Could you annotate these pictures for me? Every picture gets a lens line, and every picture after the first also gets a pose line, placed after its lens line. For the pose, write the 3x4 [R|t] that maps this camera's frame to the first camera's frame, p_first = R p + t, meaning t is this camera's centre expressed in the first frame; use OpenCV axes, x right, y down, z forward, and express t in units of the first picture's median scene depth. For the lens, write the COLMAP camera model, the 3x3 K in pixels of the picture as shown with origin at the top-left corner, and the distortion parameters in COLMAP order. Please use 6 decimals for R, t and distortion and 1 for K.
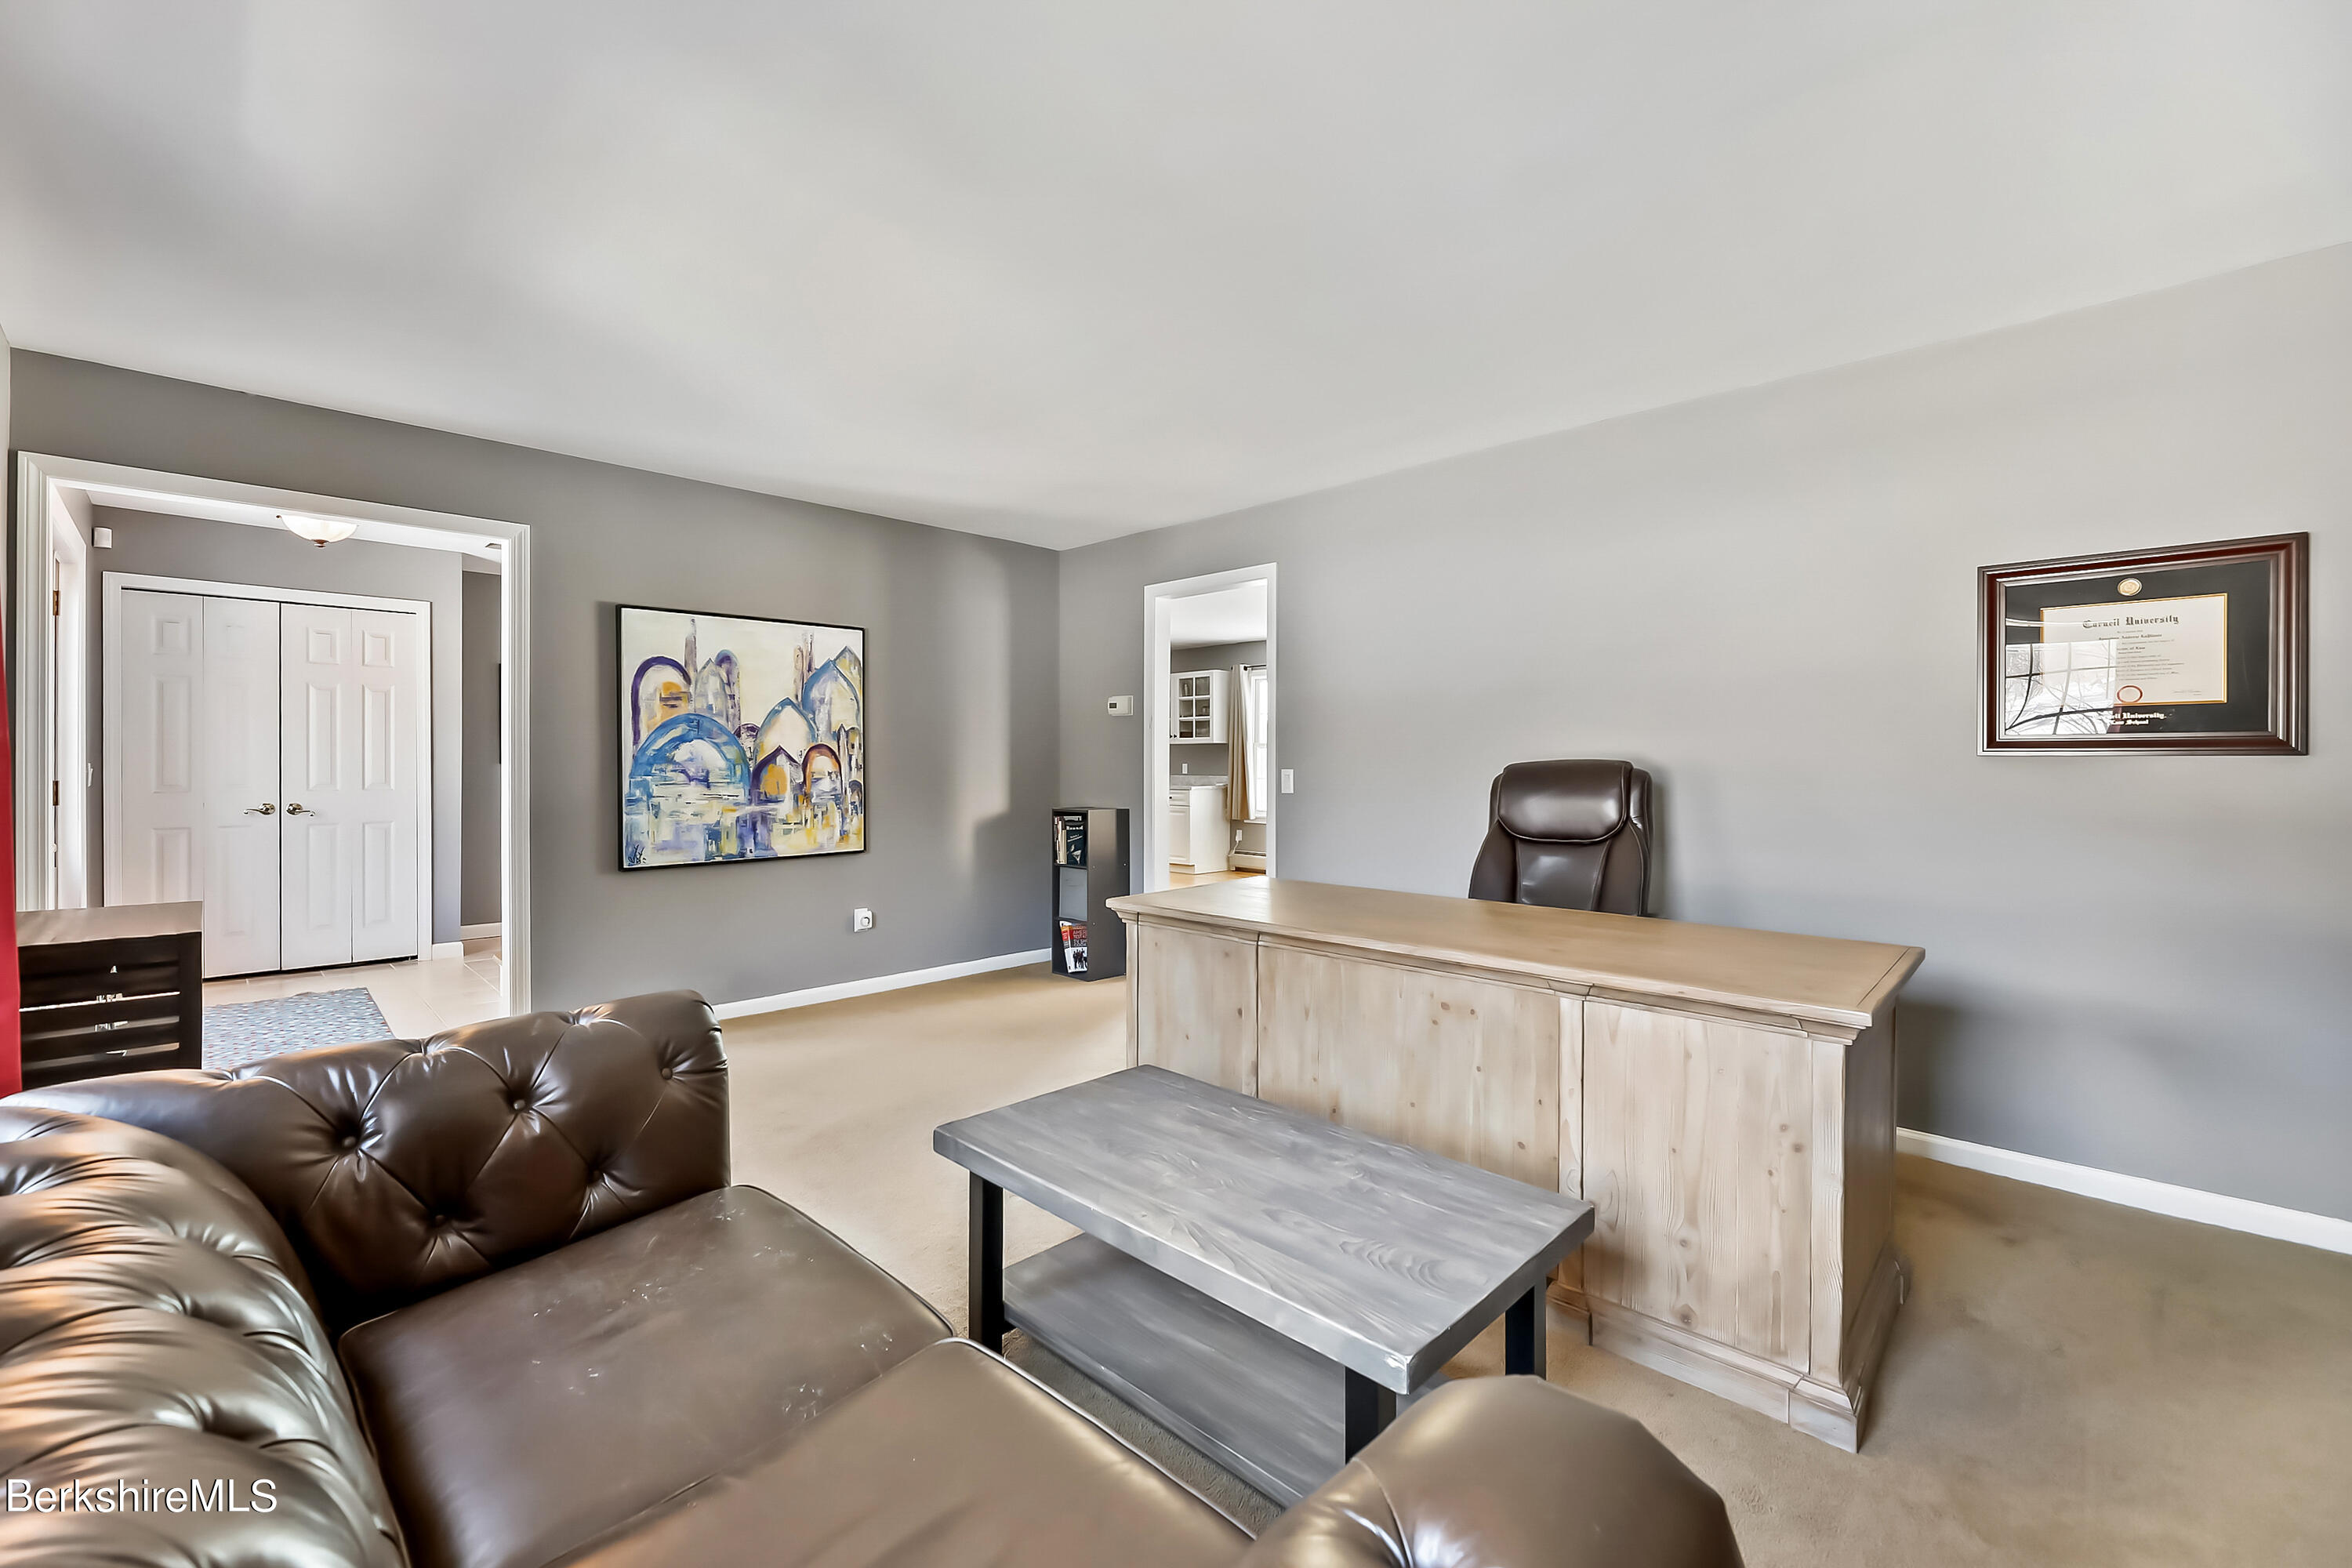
lens RADIAL K [[977.6, 0, 1167.0], [0, 977.6, 770.3], [0, 0, 1]] dist [-0.000222, -0.001383]
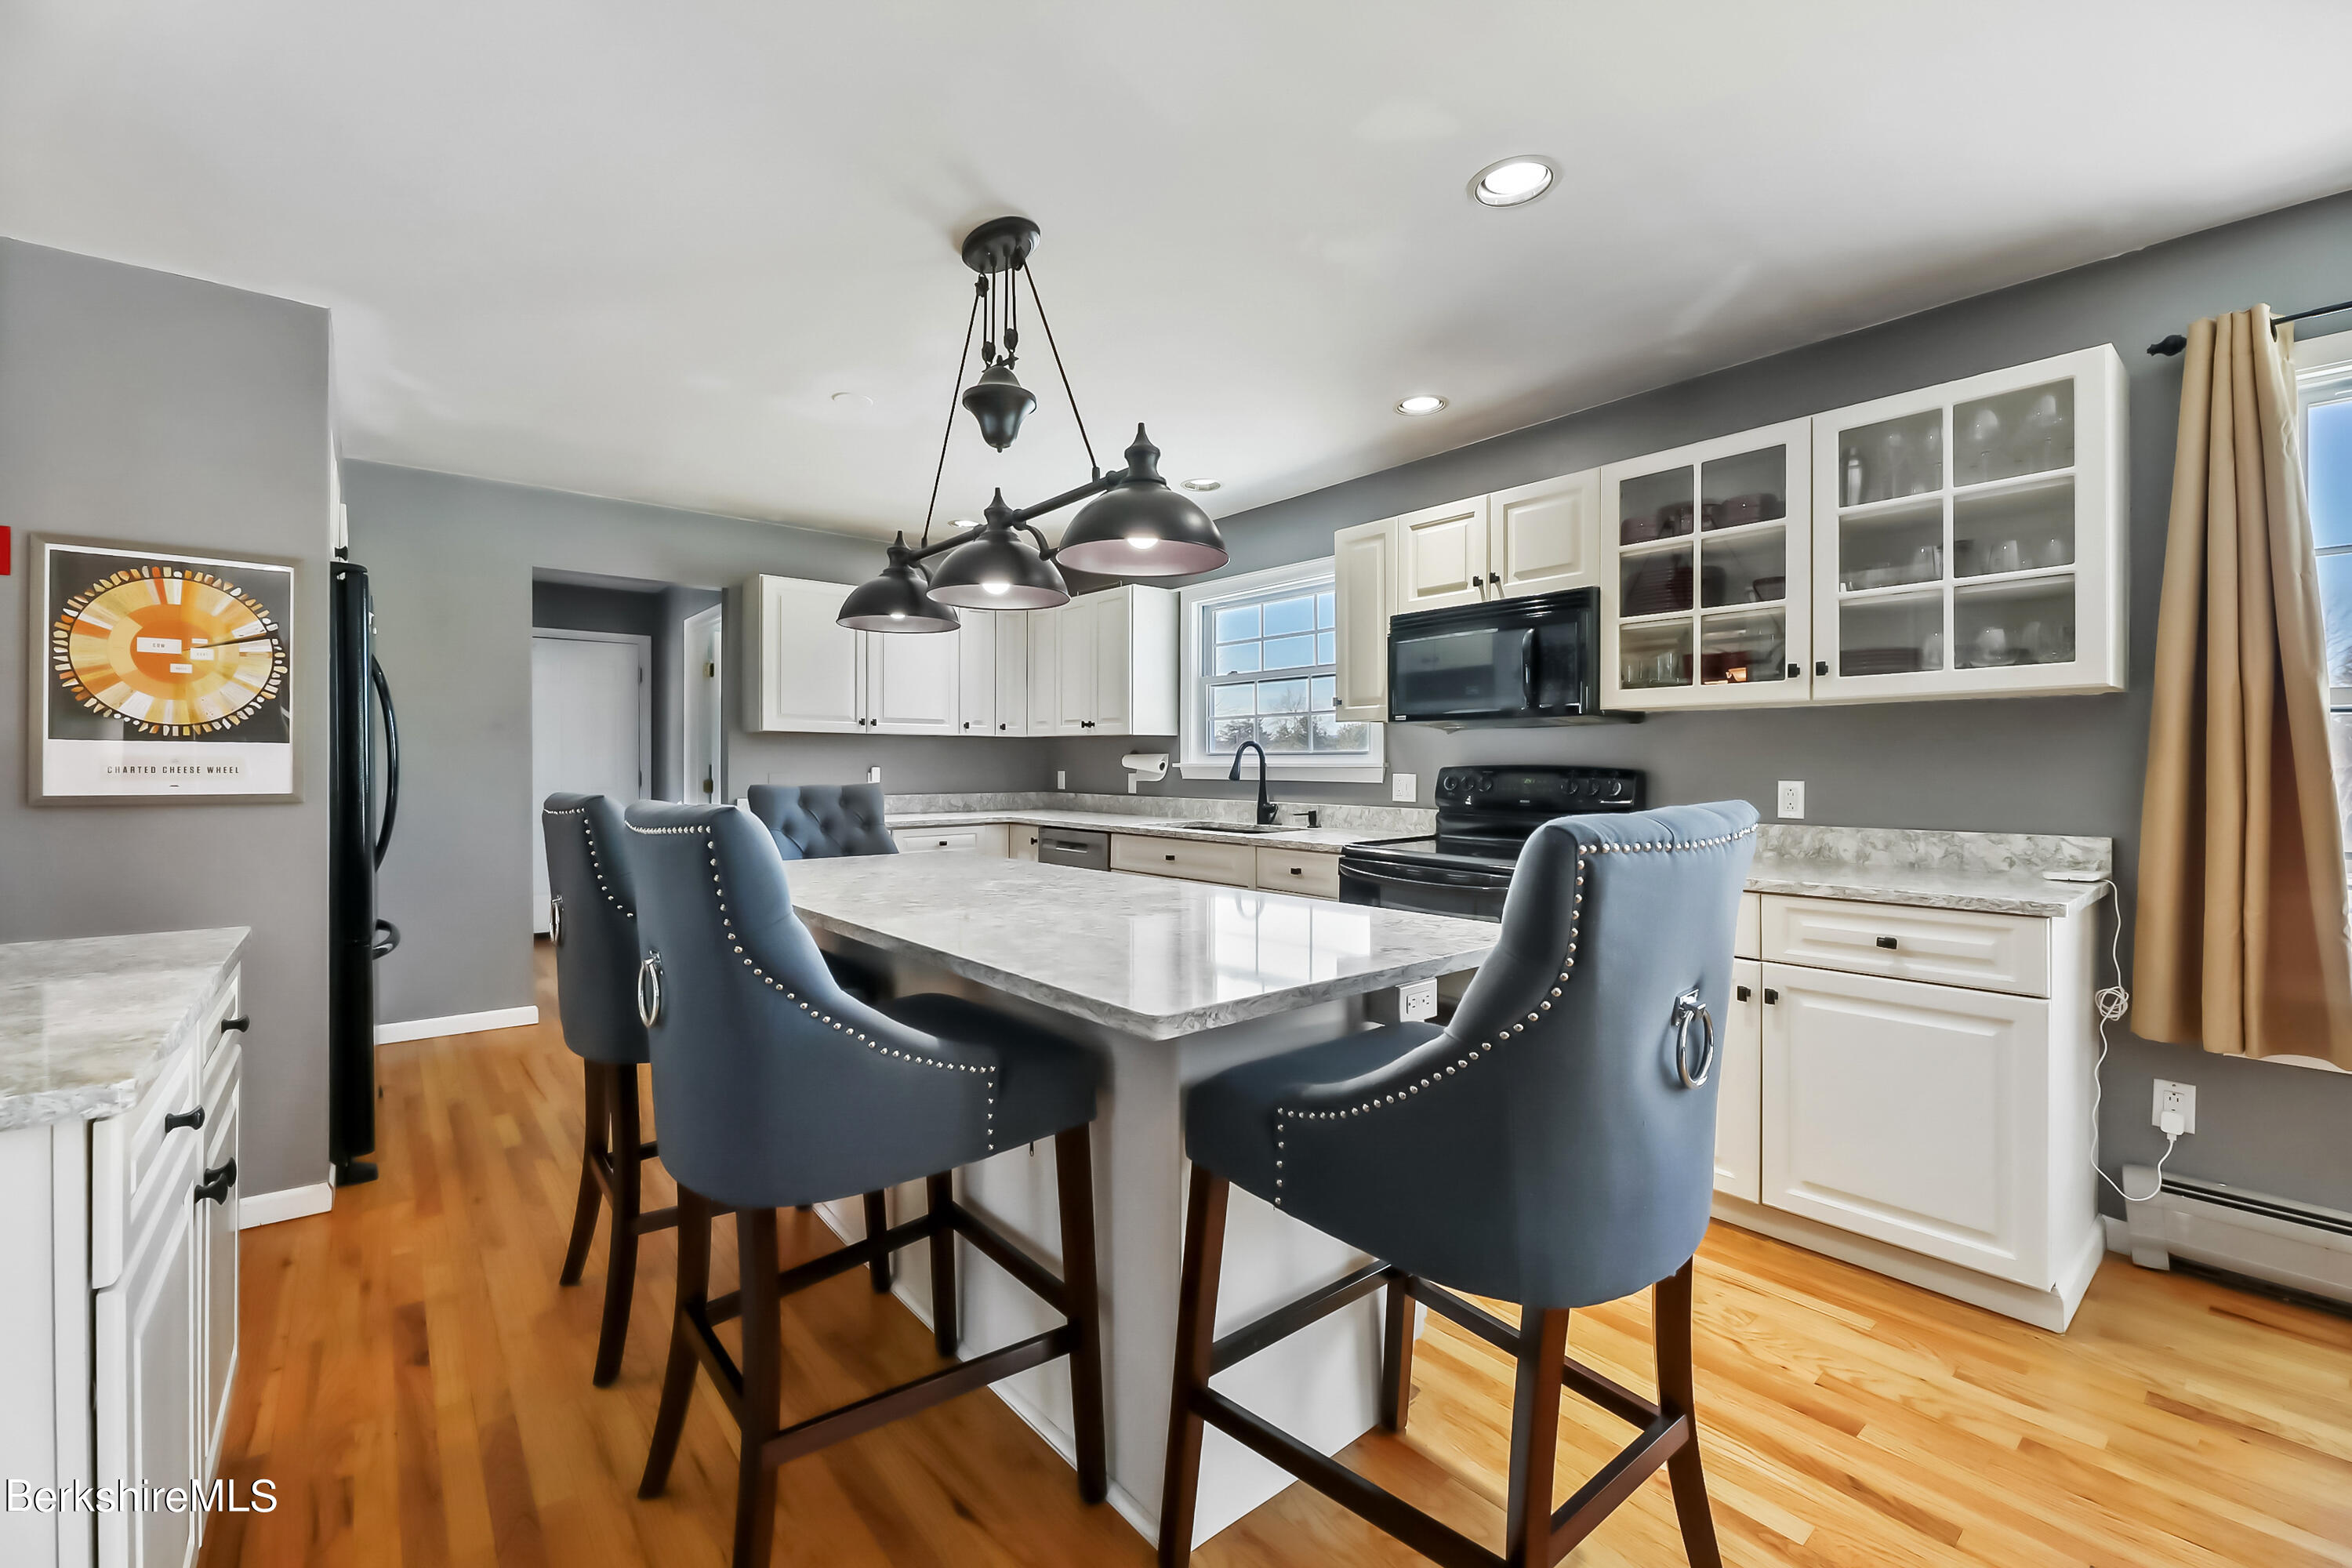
lens RADIAL K [[977.6, 0, 1161.5], [0, 977.6, 769.8], [0, 0, 1]] dist [-0.000222, -0.001383]
pose [[0.995440, -0.001214, -0.095384, -0.135993], [0.001653, 0.999988, 0.004521, -0.011471], [0.095377, -0.004658, 0.995430, 0.766001]]
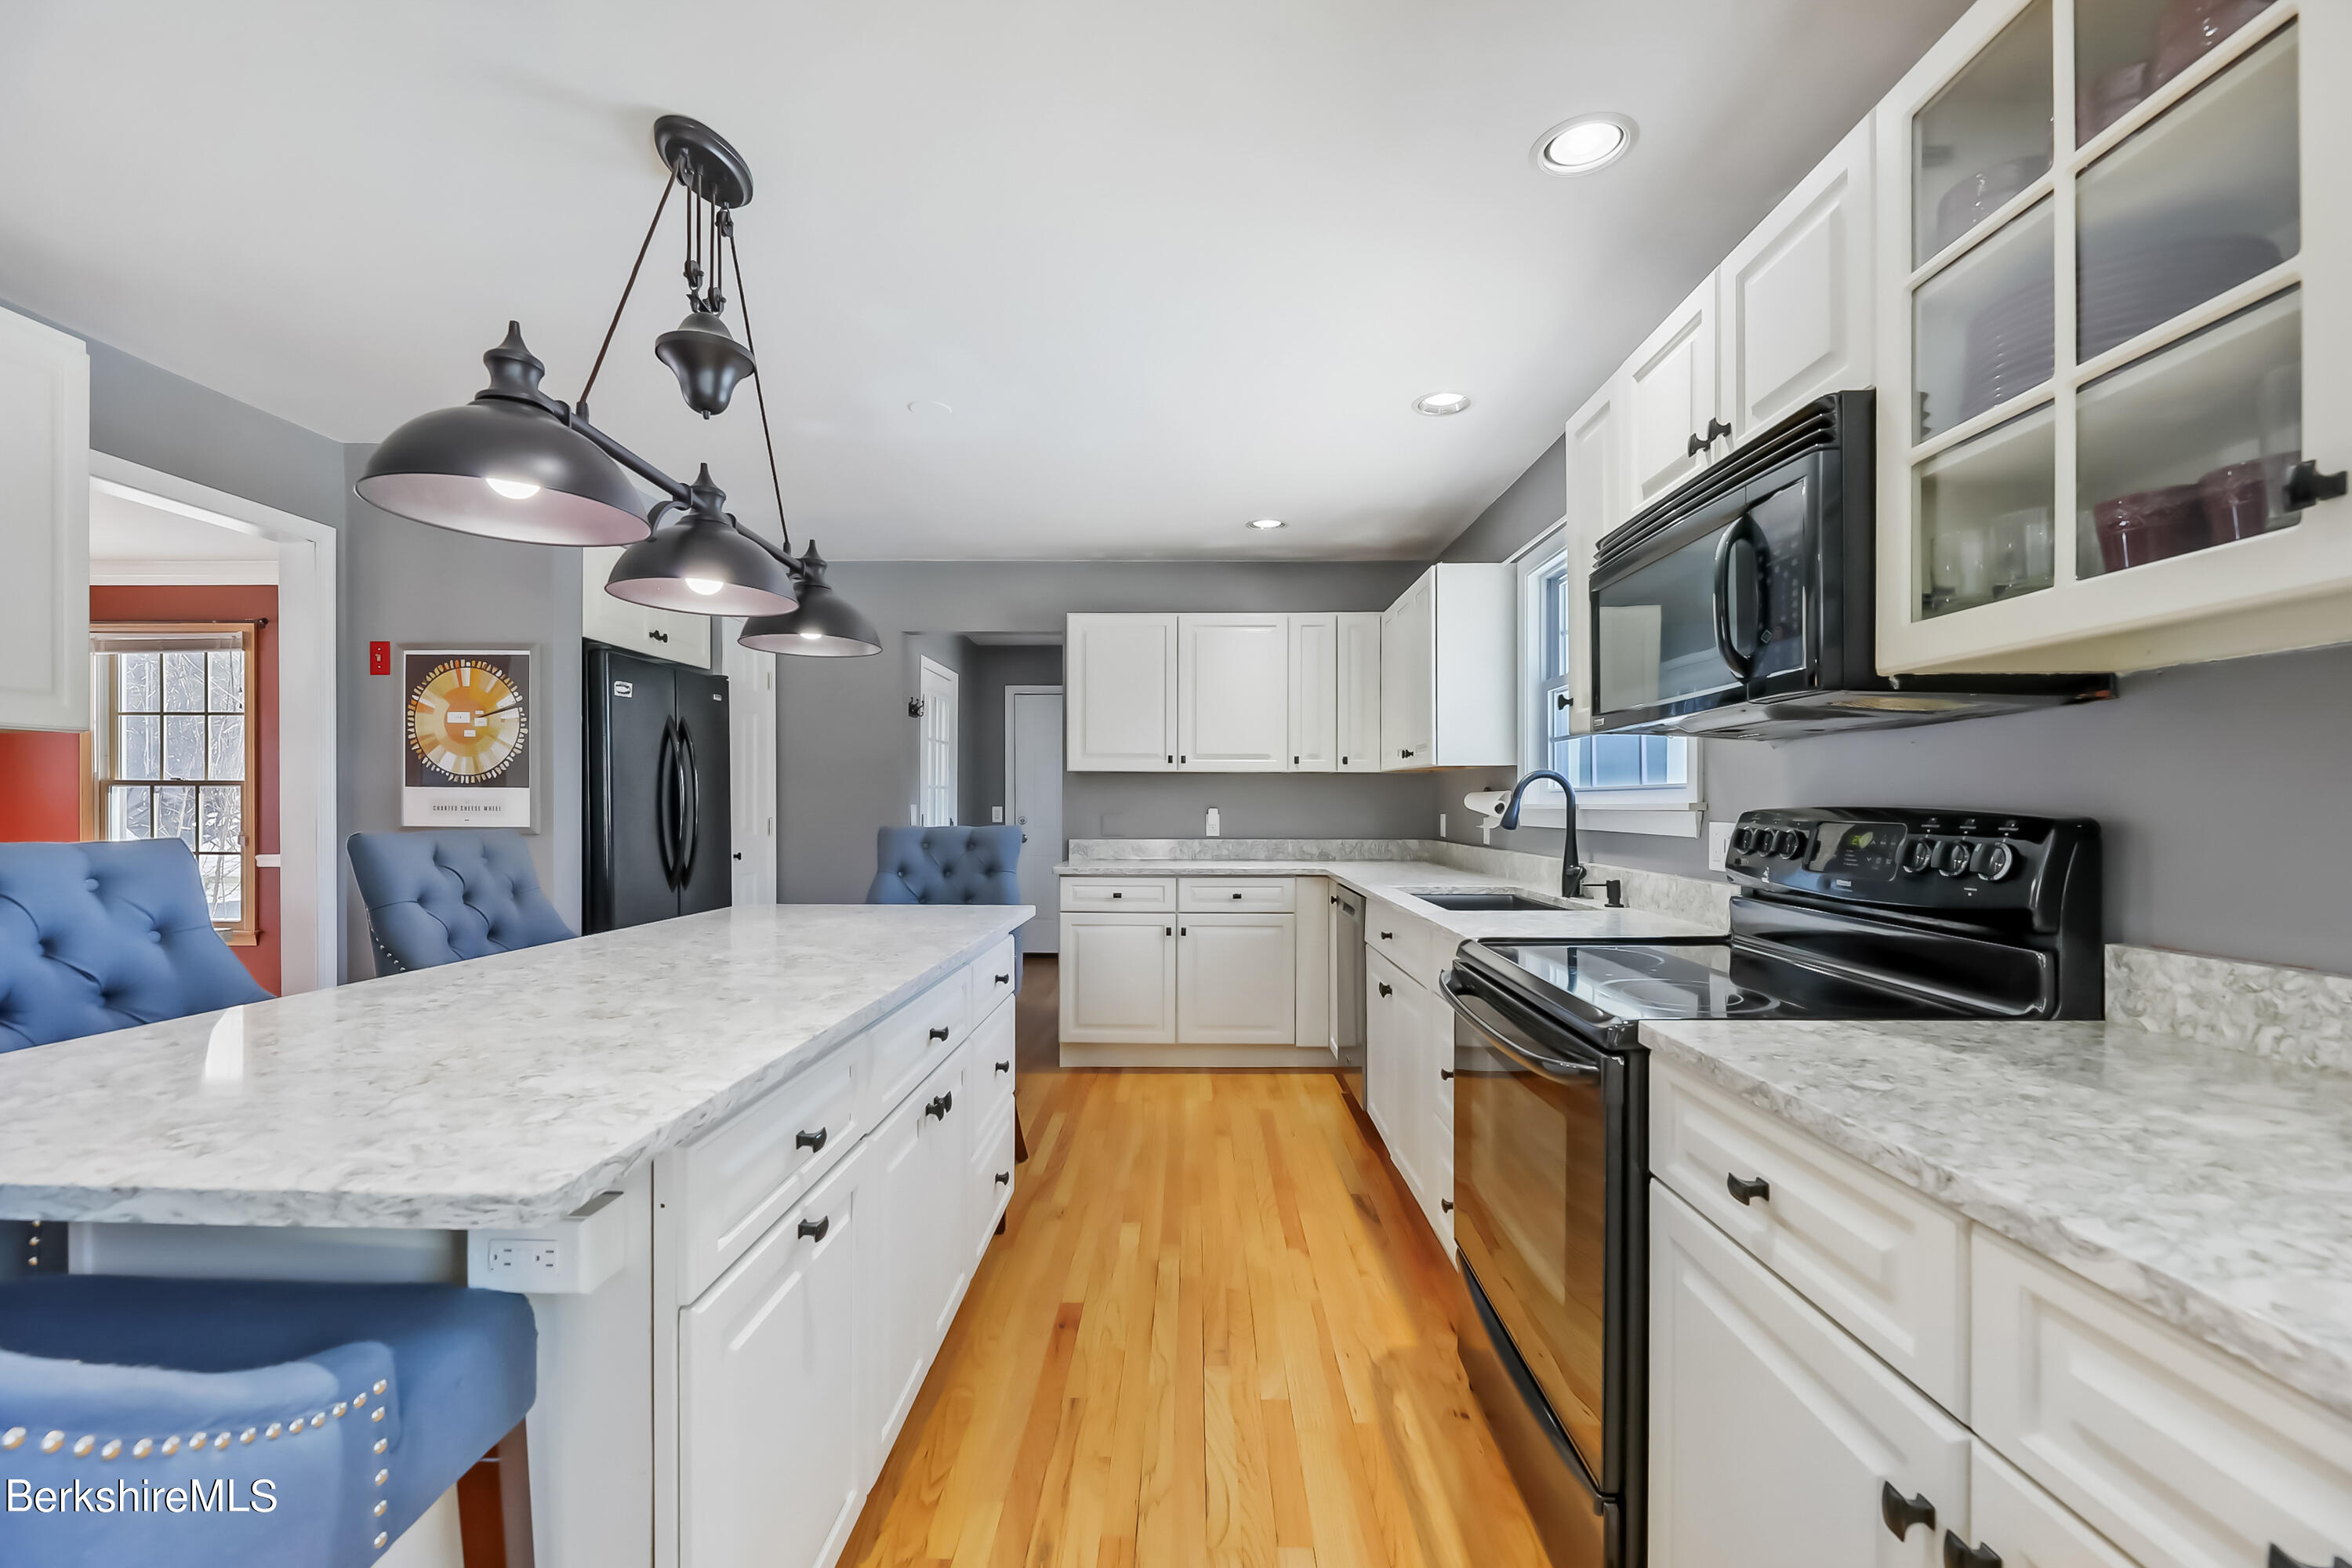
lens RADIAL K [[977.6, 0, 1167.8], [0, 977.6, 803.7], [0, 0, 1]] dist [-0.000222, -0.001383]
pose [[0.693599, -0.002275, -0.720358, -0.004063], [-0.000206, 0.999994, -0.003356, -0.011325], [0.720361, 0.002476, 0.693595, 0.923410]]
